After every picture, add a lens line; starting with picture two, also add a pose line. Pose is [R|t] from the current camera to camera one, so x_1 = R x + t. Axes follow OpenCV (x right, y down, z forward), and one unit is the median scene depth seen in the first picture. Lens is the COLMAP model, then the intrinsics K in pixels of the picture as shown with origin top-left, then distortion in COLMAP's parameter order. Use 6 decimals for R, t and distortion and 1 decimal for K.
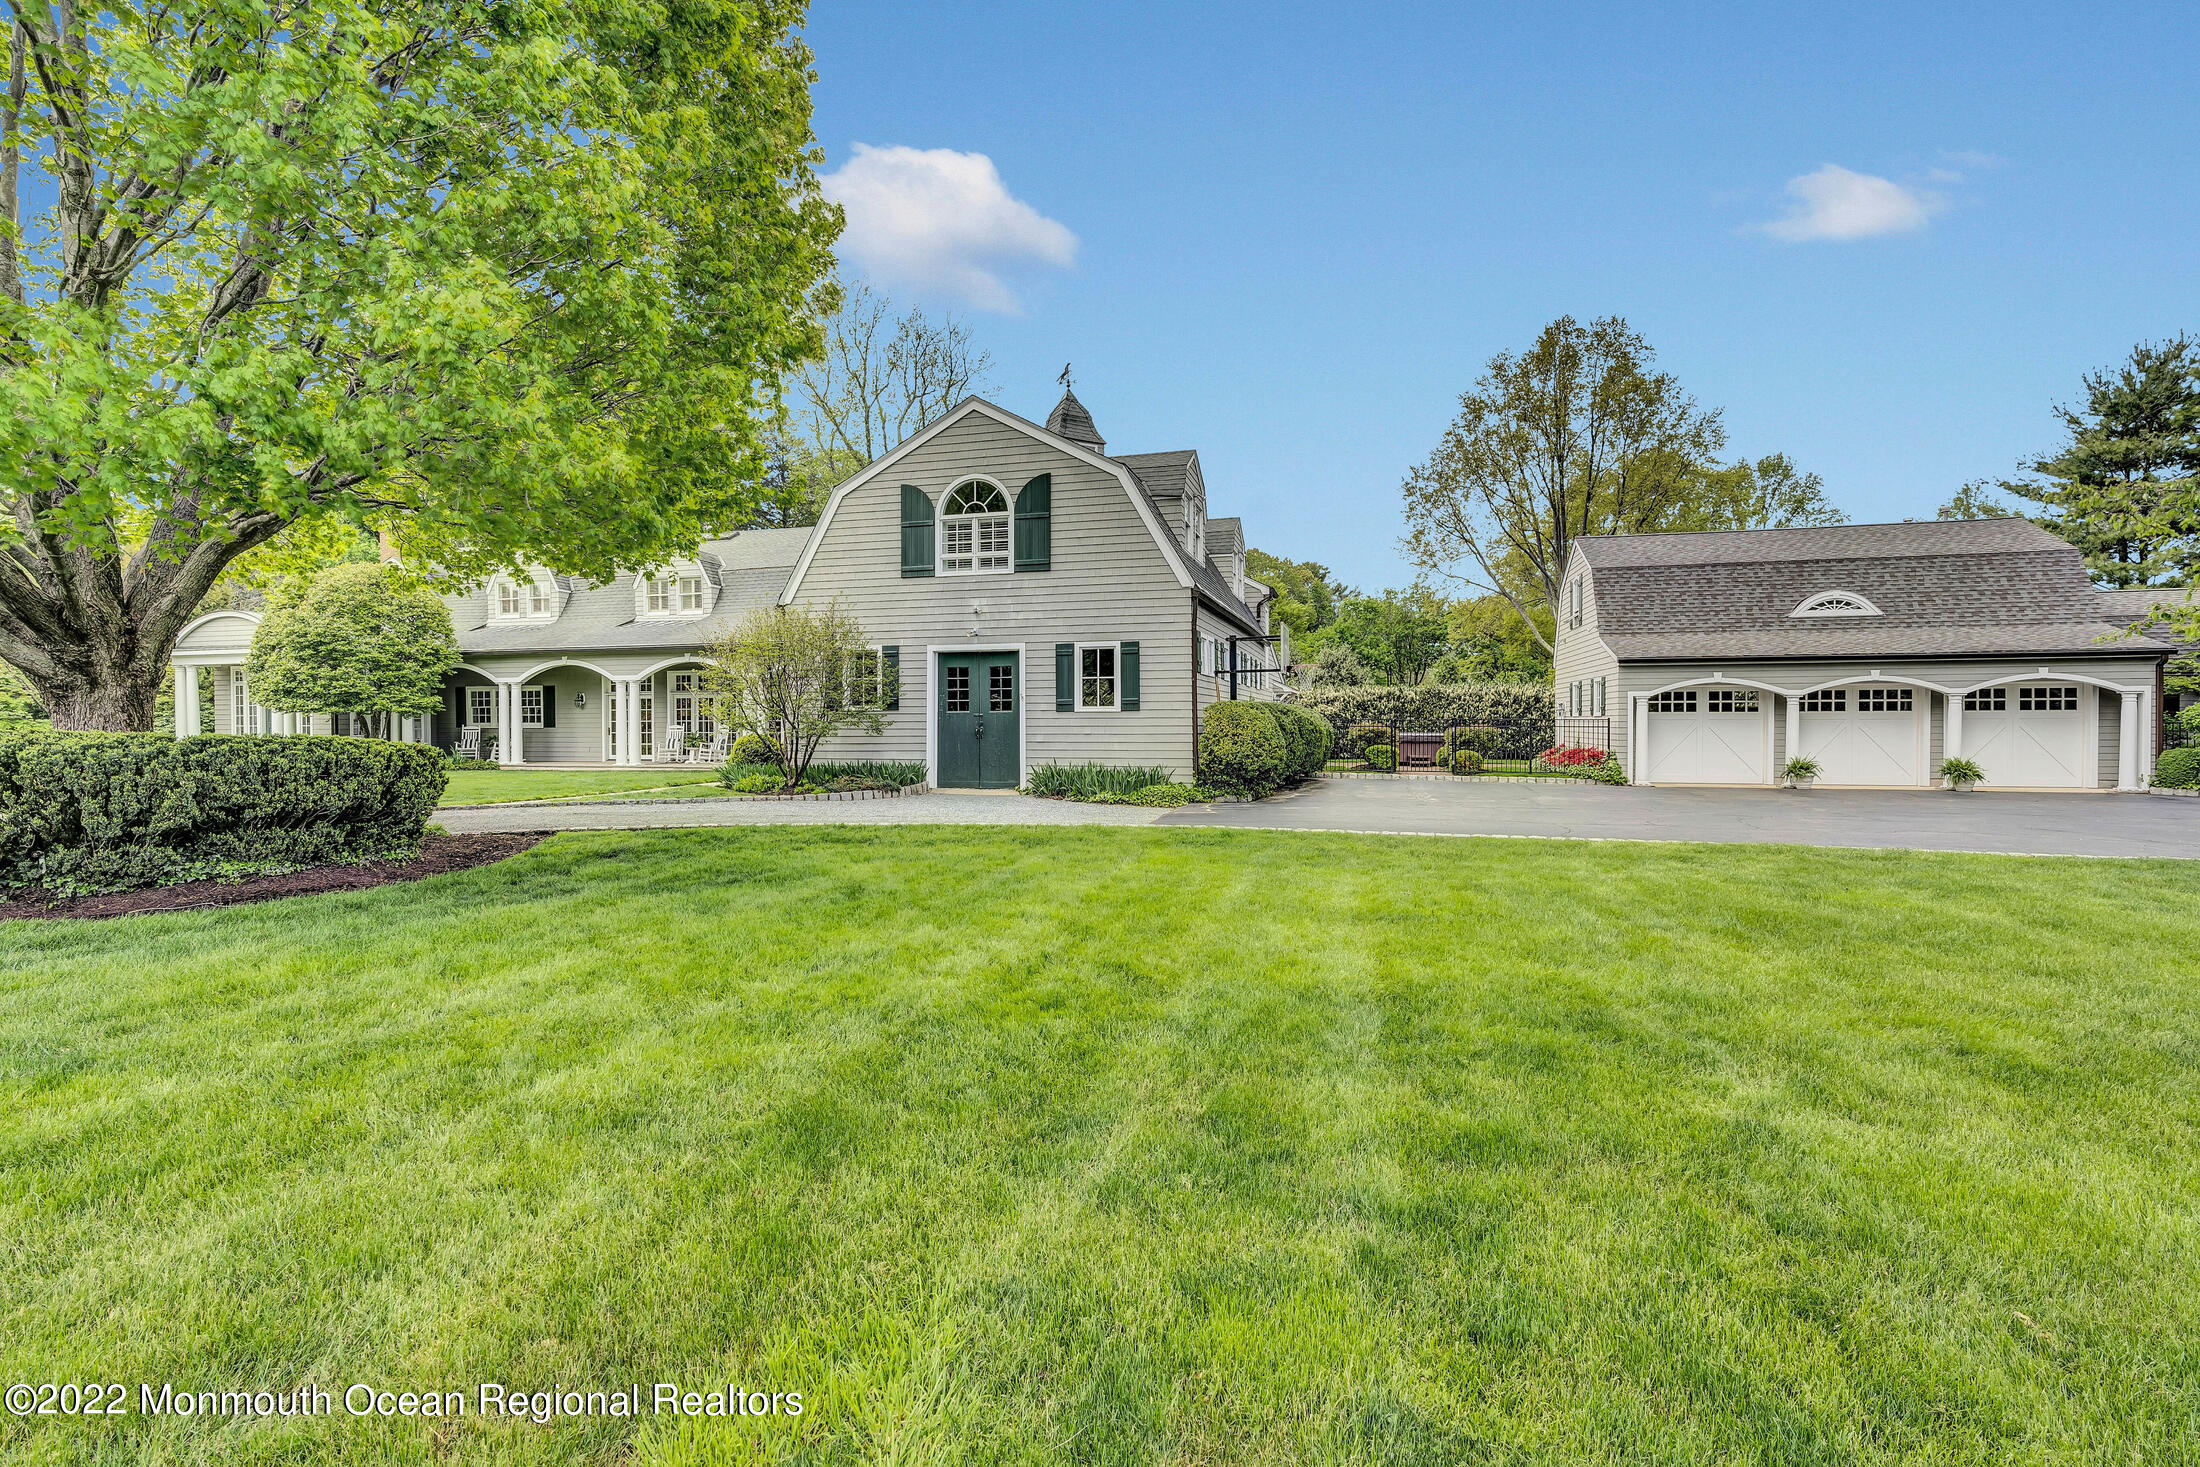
lens RADIAL K [[1020.8, 0, 1103.8], [0, 1020.8, 724.2], [0, 0, 1]] dist [-0.004803, -0.000209]
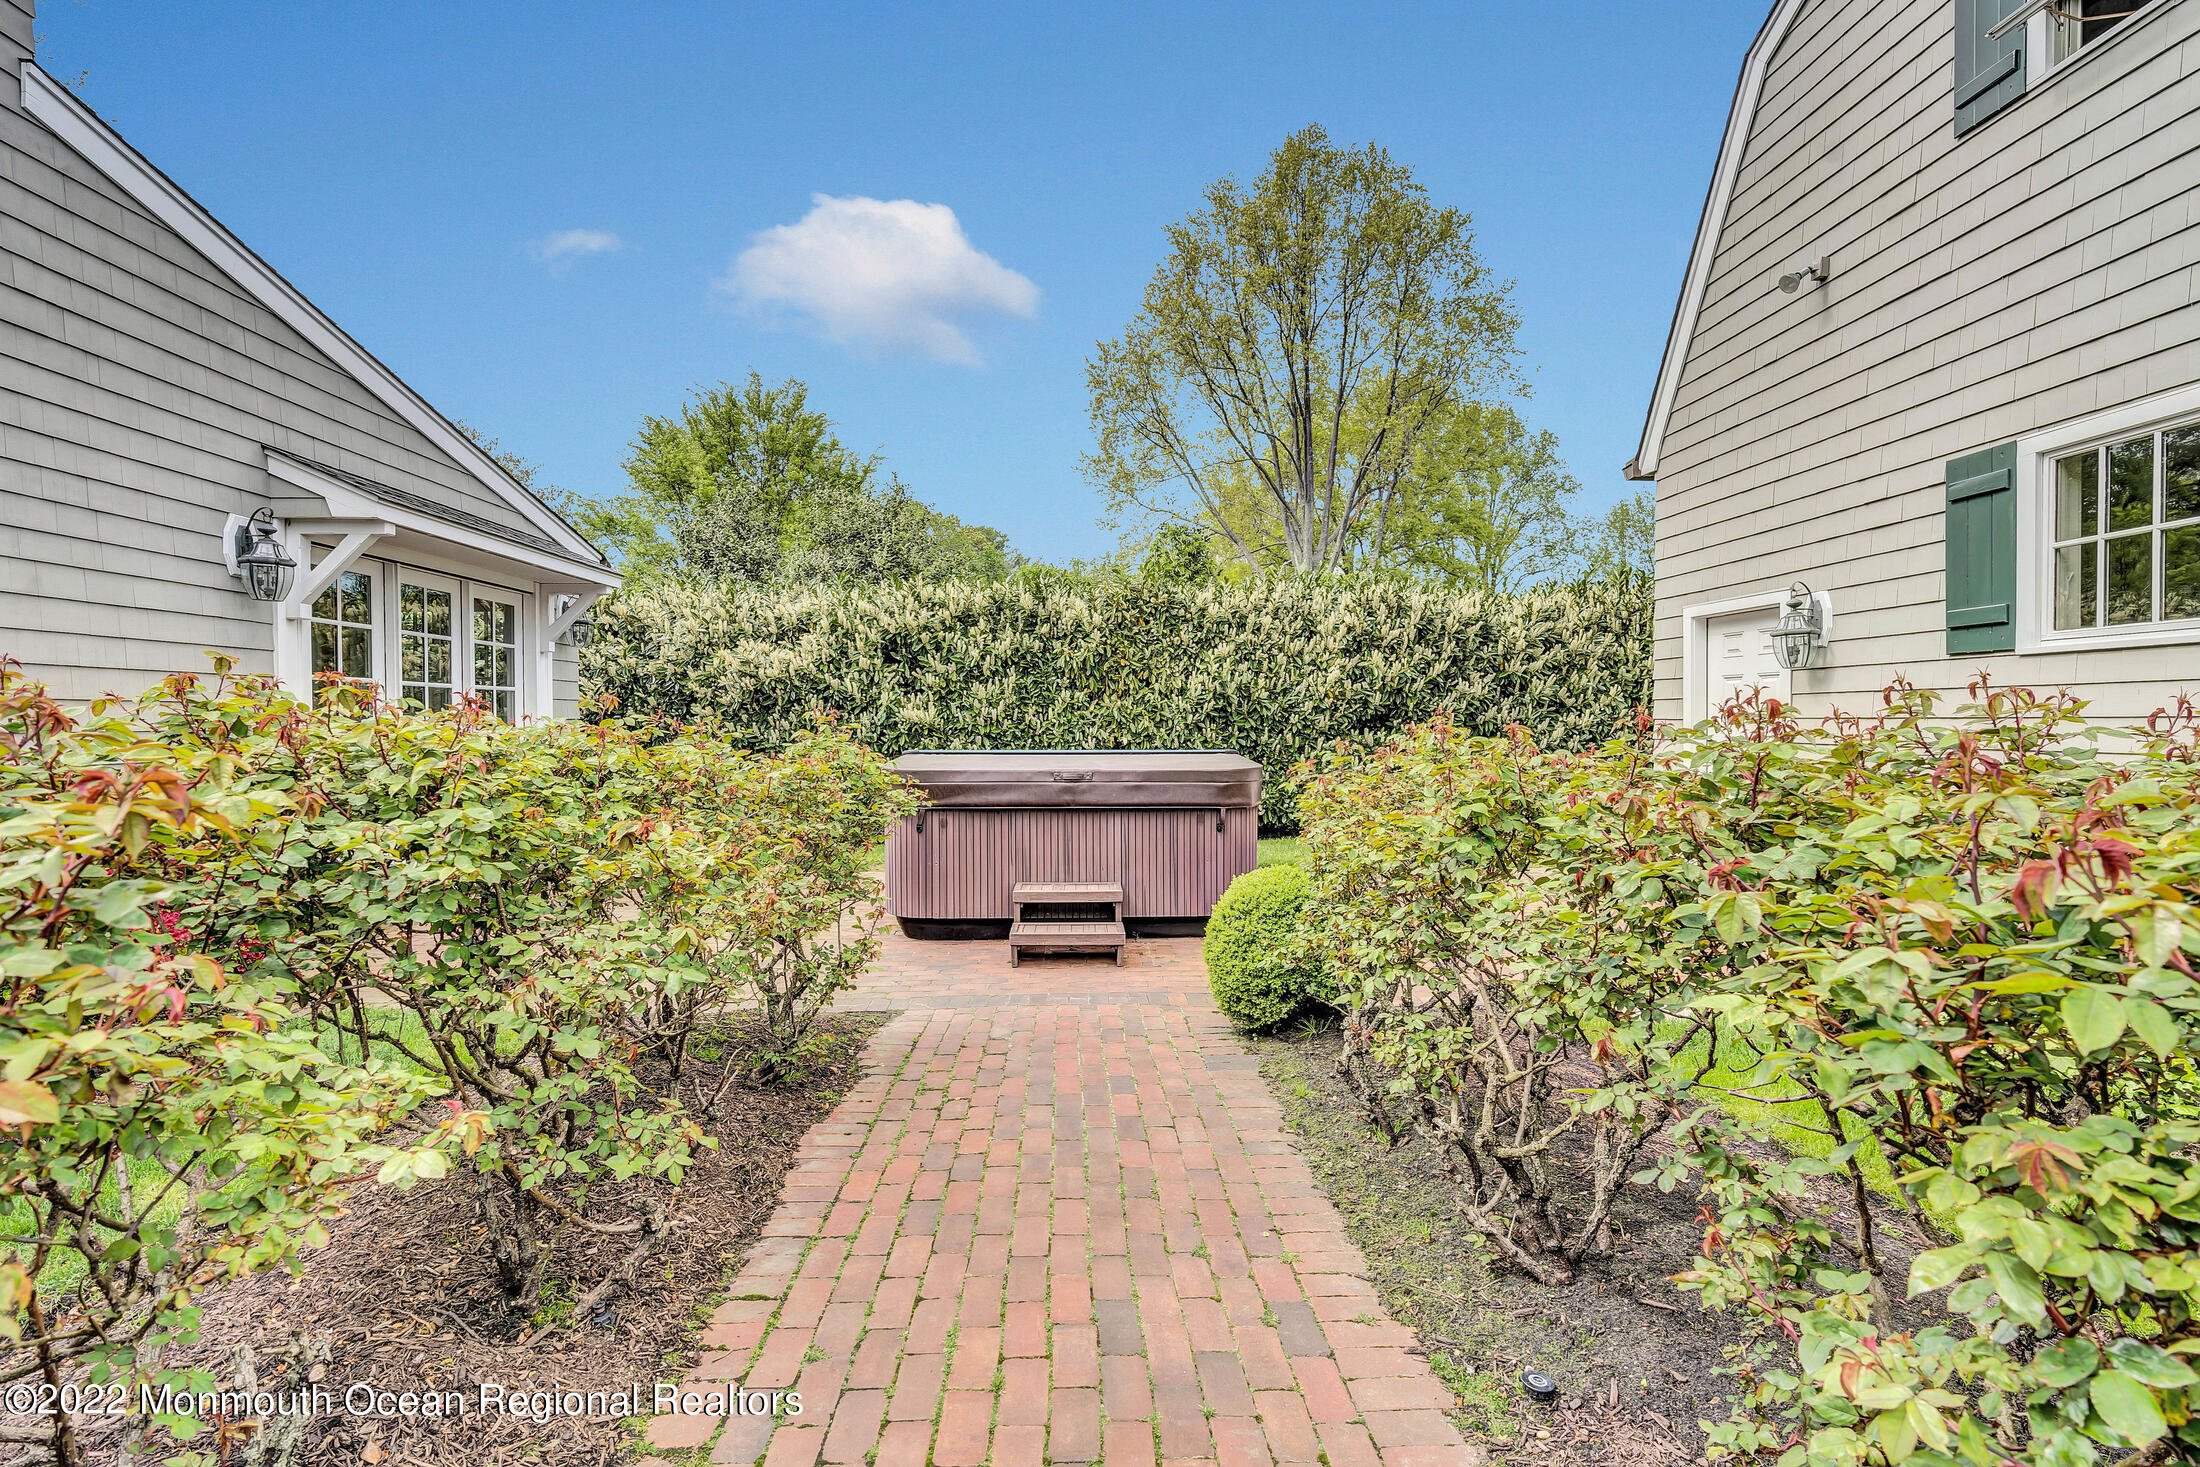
lens RADIAL K [[1020.8, 0, 1100.7], [0, 1020.8, 729.5], [0, 0, 1]] dist [-0.004803, -0.000209]
pose [[0.958589, -0.001877, 0.284786, 0.113658], [-0.000393, 0.999969, 0.007916, 0.000675], [-0.284792, -0.007700, 0.958558, 0.363125]]
